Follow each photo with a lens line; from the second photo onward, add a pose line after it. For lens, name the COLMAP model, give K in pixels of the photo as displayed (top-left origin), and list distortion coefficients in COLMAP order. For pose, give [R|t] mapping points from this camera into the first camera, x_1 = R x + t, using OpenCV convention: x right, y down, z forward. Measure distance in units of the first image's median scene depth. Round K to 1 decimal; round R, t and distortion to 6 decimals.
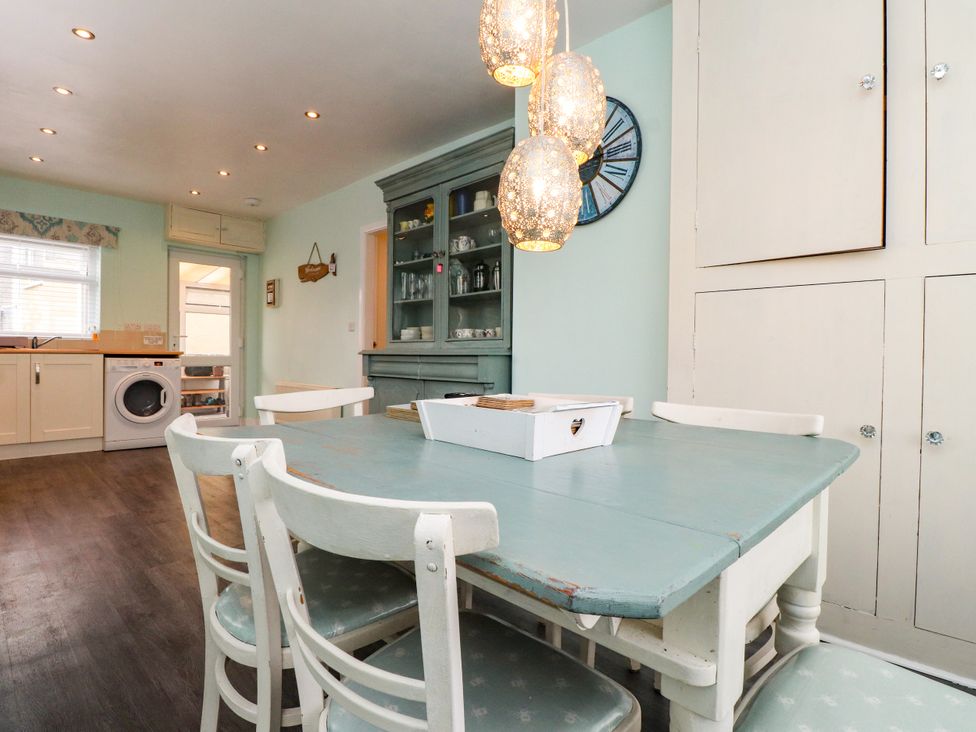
lens RADIAL K [[510.0, 0, 483.9], [0, 510.0, 361.6], [0, 0, 1]] dist [0.001750, -0.014978]
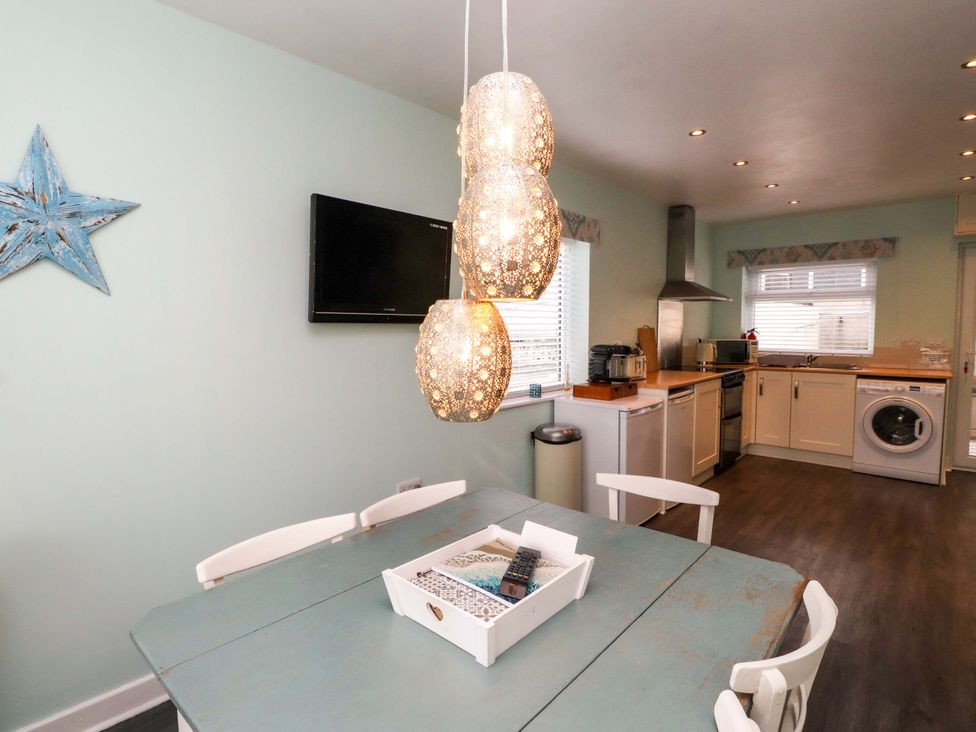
lens RADIAL K [[510.0, 0, 476.6], [0, 510.0, 361.9], [0, 0, 1]] dist [0.001750, -0.014978]
pose [[0.018201, 0.053117, -0.998422, 0.305176], [-0.010278, 0.998545, 0.052936, -0.112107], [0.999782, 0.009298, 0.018721, 0.312515]]
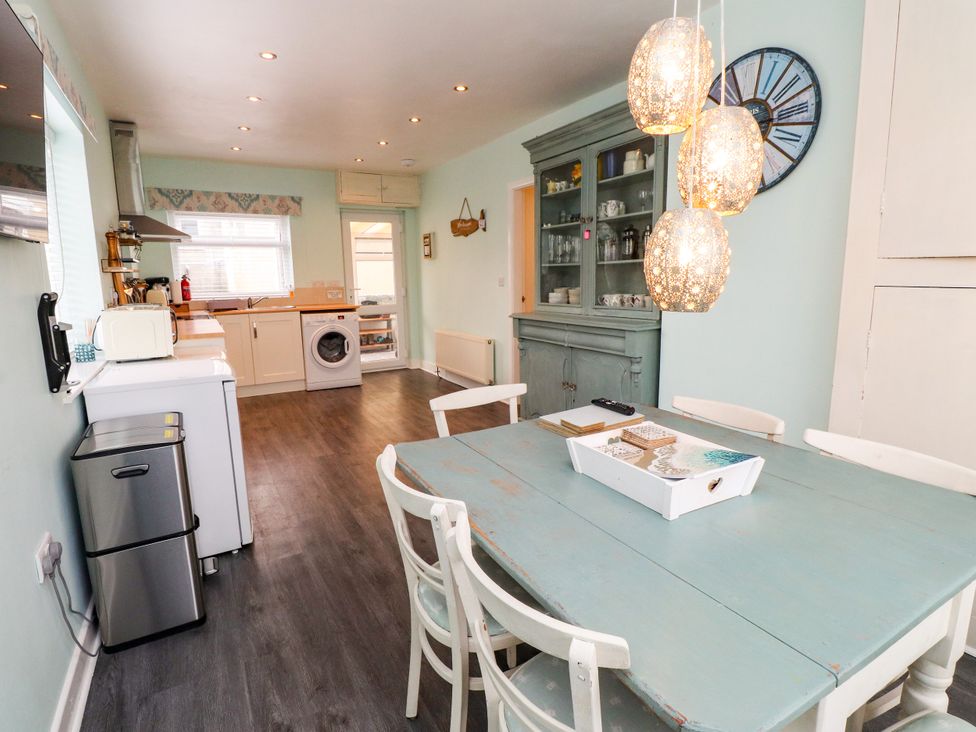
lens RADIAL K [[510.0, 0, 481.0], [0, 510.0, 362.3], [0, 0, 1]] dist [0.001750, -0.014978]
pose [[0.958277, 0.016719, -0.285353, 0.002790], [0.028485, 0.987733, 0.153531, -0.089545], [0.284420, -0.155254, 0.946045, -0.039062]]
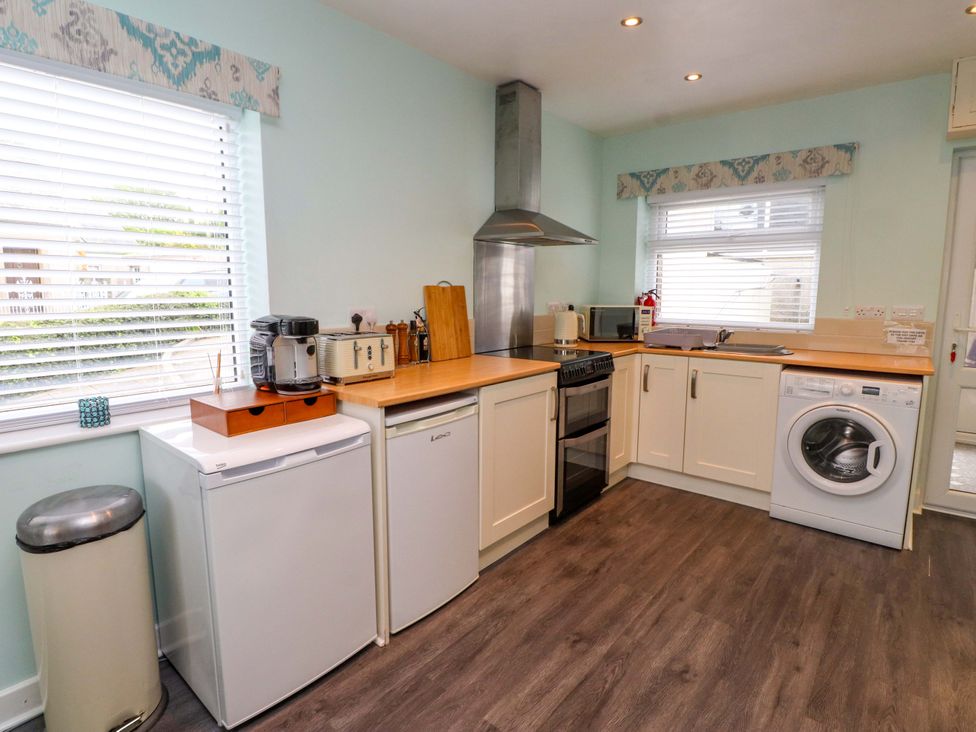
lens RADIAL K [[510.0, 0, 486.1], [0, 510.0, 360.4], [0, 0, 1]] dist [0.001750, -0.014978]
pose [[0.067792, 0.117801, -0.990721, -0.213223], [-0.016005, 0.993006, 0.116977, -0.113288], [0.997571, 0.007926, 0.069203, 0.791947]]
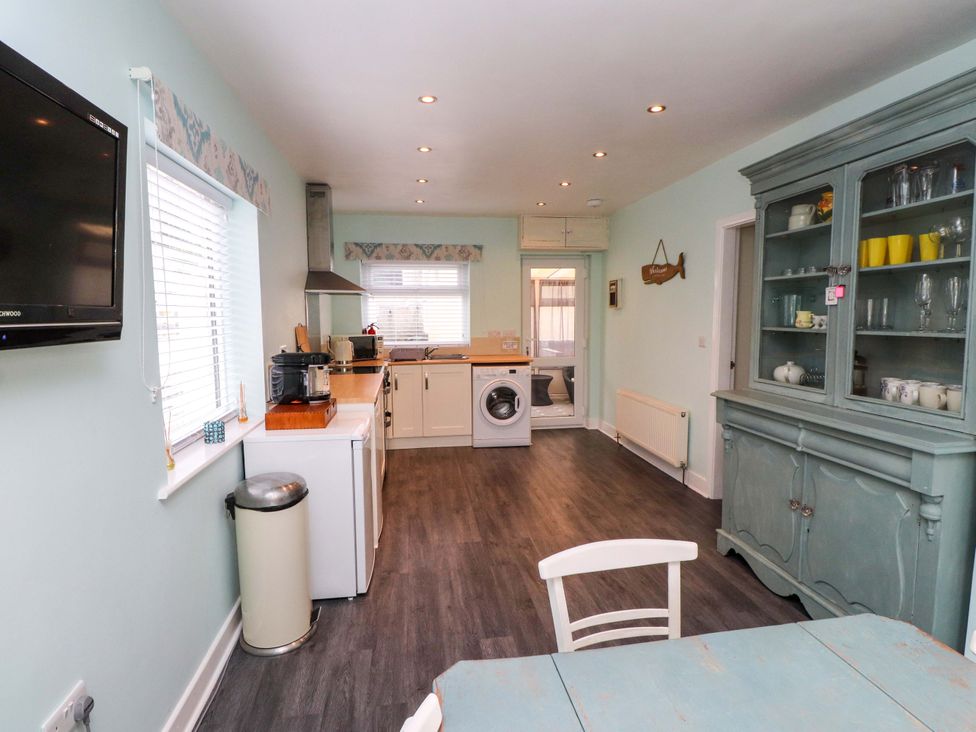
lens RADIAL K [[510.0, 0, 478.6], [0, 510.0, 362.2], [0, 0, 1]] dist [0.001750, -0.014978]
pose [[0.786765, 0.037358, -0.616122, -0.042683], [0.012497, 0.996998, 0.076411, -0.137453], [0.617127, -0.067817, 0.783936, 0.151913]]
